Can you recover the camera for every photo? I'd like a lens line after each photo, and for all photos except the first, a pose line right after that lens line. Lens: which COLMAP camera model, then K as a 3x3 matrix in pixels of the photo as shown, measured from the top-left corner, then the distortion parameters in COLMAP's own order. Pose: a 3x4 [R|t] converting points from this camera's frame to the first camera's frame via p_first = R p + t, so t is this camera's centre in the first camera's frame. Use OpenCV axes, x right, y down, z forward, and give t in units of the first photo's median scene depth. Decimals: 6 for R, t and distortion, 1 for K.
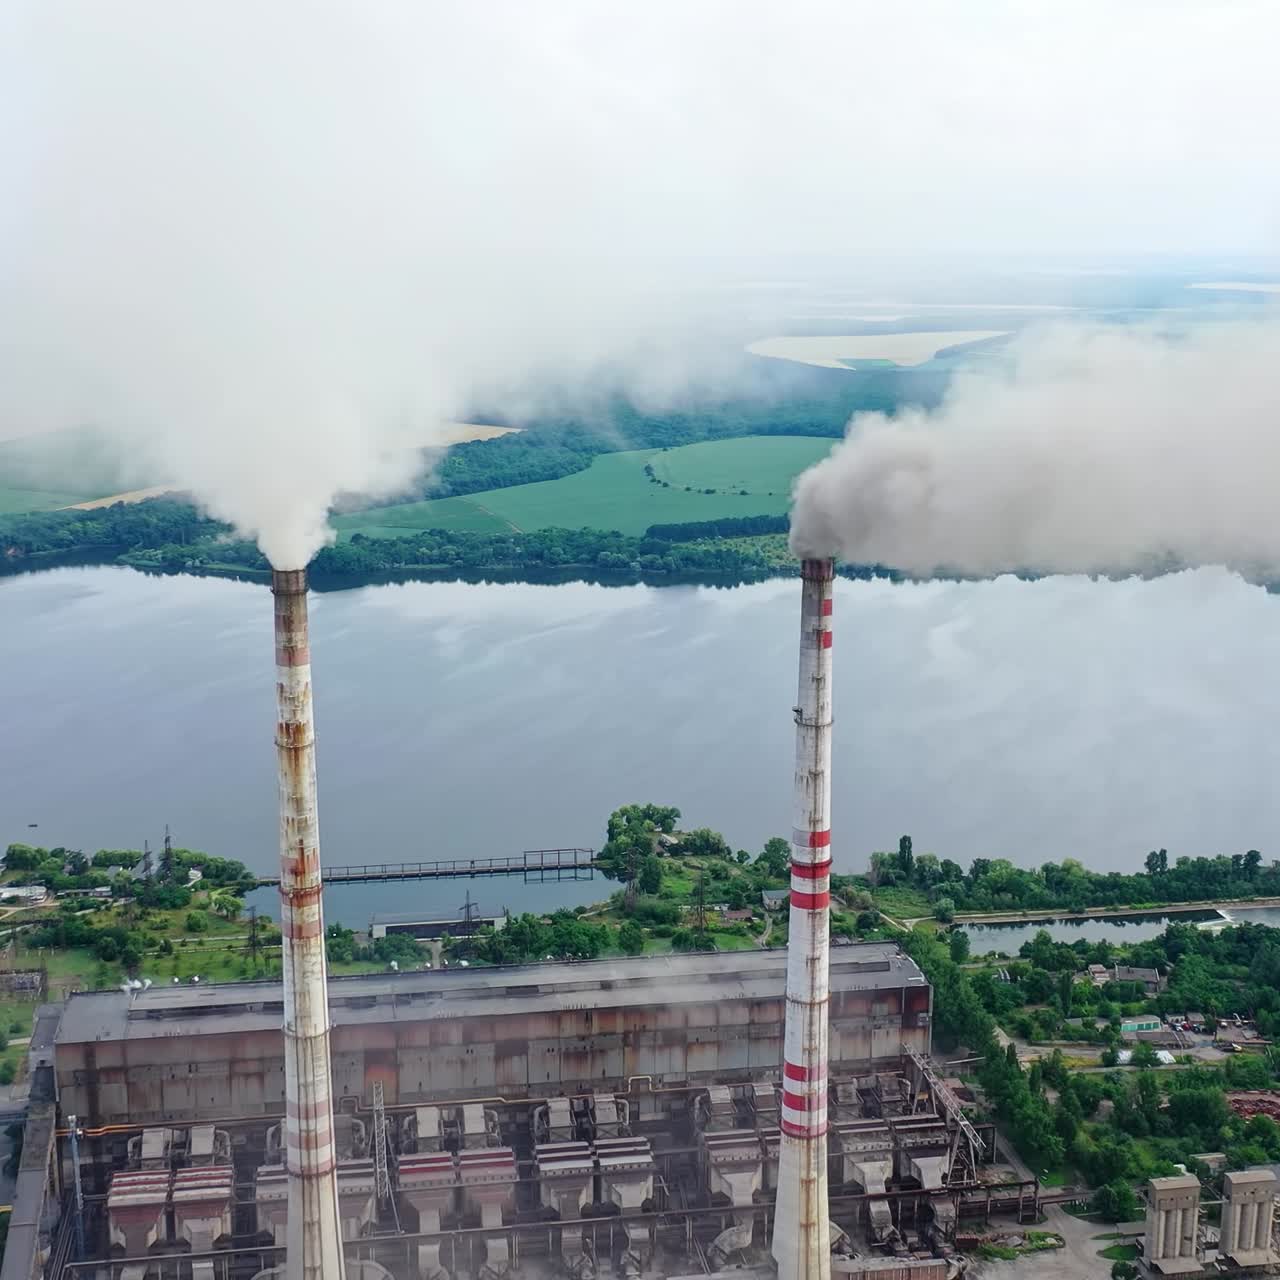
lens RADIAL K [[1819.8, 0, 640.0], [0, 1819.8, 640.0], [0, 0, 1]] dist [-0.014380, 0.027220]
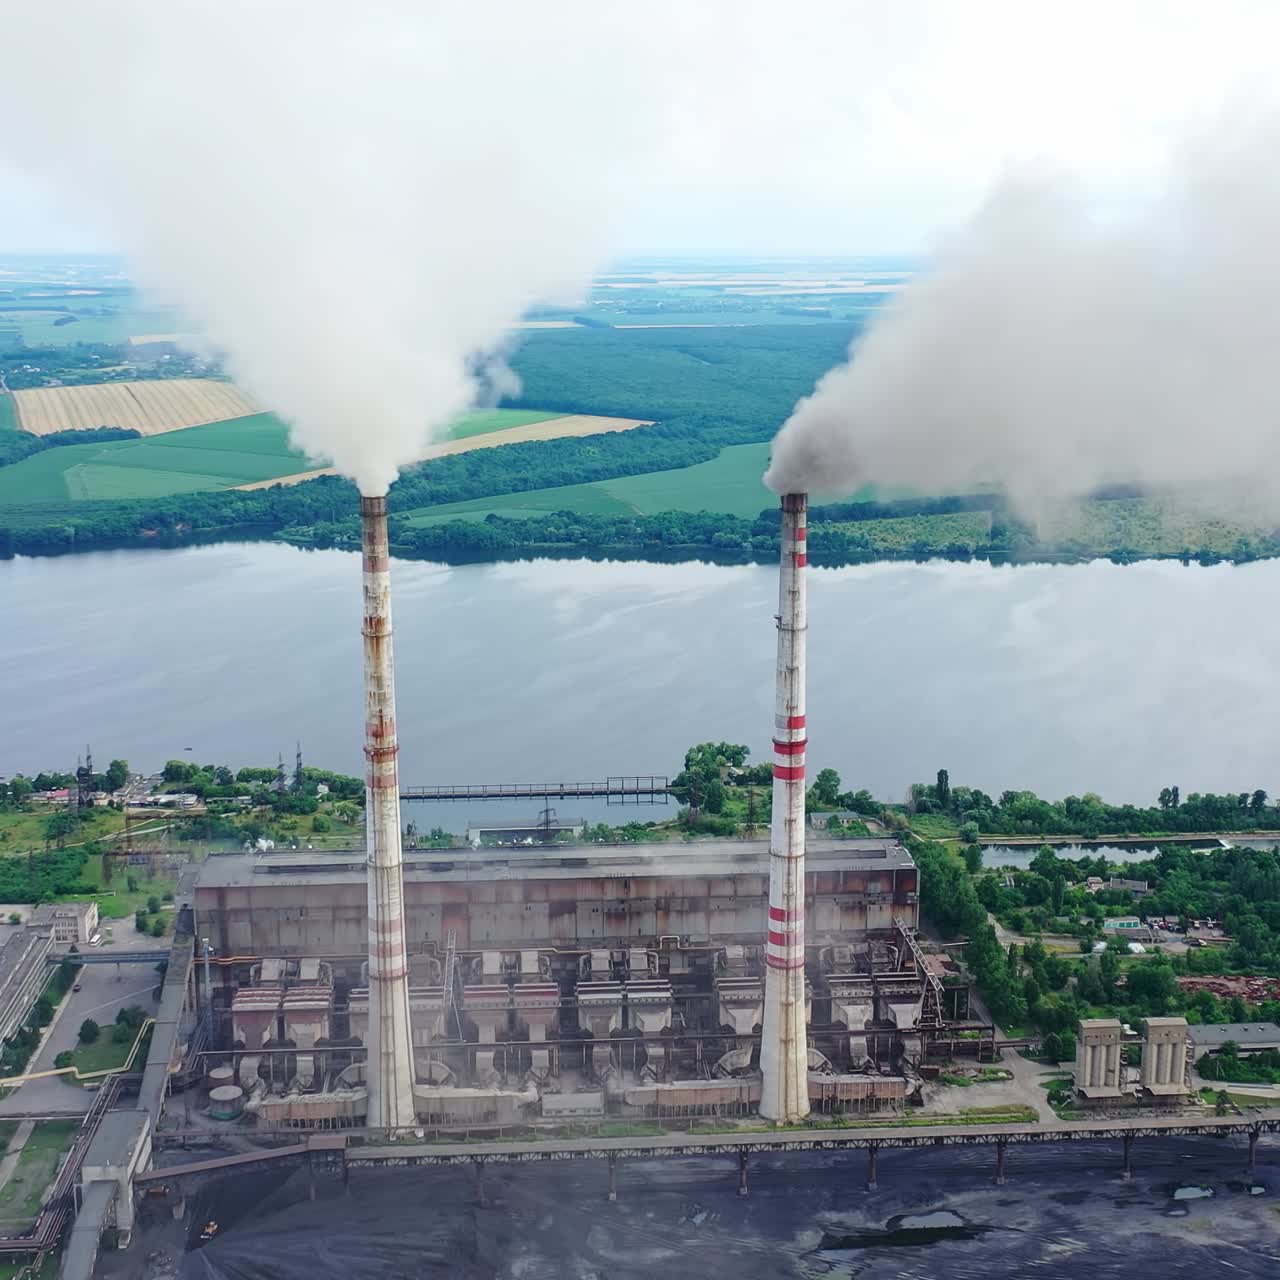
lens RADIAL K [[1819.8, 0, 640.0], [0, 1819.8, 640.0], [0, 0, 1]] dist [-0.014380, 0.027220]
pose [[0.995997, 0.016466, -0.087858, 0.081340], [-0.016597, 0.999862, -0.000765, 0.044859], [0.087833, 0.002220, 0.996133, -0.196796]]
